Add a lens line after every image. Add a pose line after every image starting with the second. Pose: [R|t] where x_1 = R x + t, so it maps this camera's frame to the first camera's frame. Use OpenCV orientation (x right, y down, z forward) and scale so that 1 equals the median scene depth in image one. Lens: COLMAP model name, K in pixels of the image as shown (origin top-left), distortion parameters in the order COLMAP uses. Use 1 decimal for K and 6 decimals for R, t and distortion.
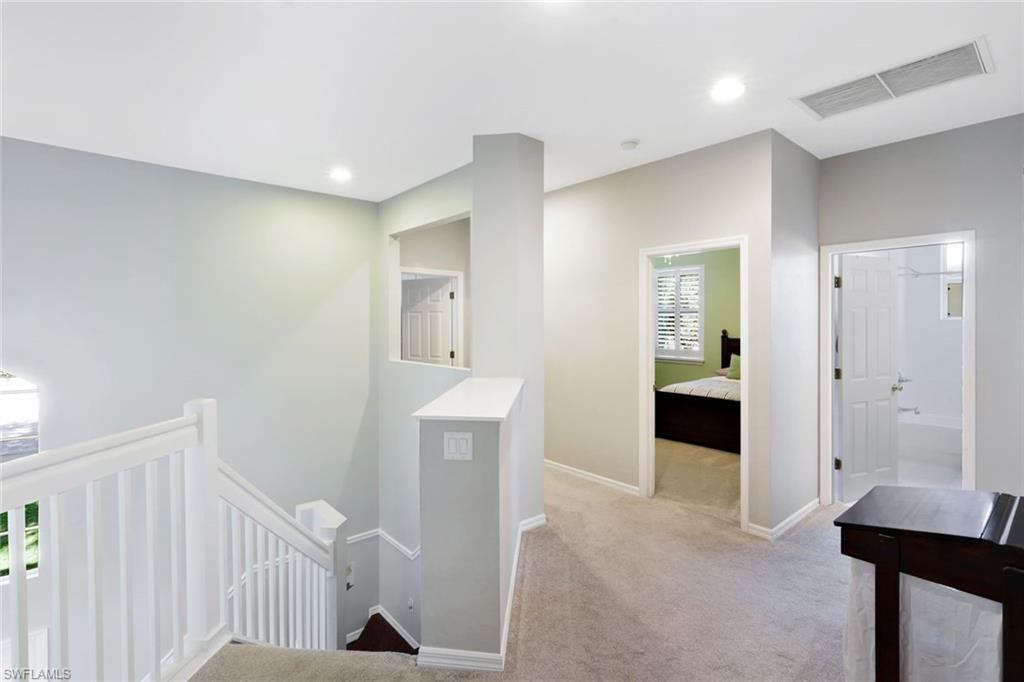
lens RADIAL K [[480.8, 0, 513.0], [0, 480.8, 332.8], [0, 0, 1]] dist [0.001678, 0.000285]
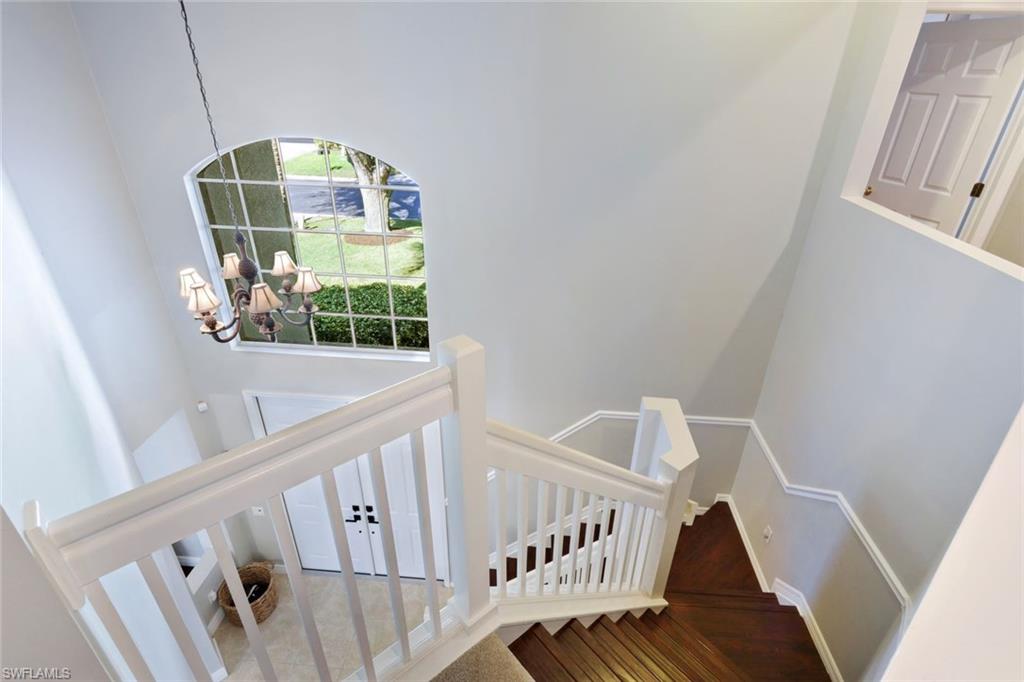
lens RADIAL K [[519.0, 0, 513.3], [0, 519.0, 341.6], [0, 0, 1]] dist [-0.001423, -0.000743]
pose [[0.714473, 0.344616, -0.608907, -0.094682], [-0.028484, 0.883892, 0.466823, -0.060452], [0.699083, -0.316189, 0.641333, 0.265124]]
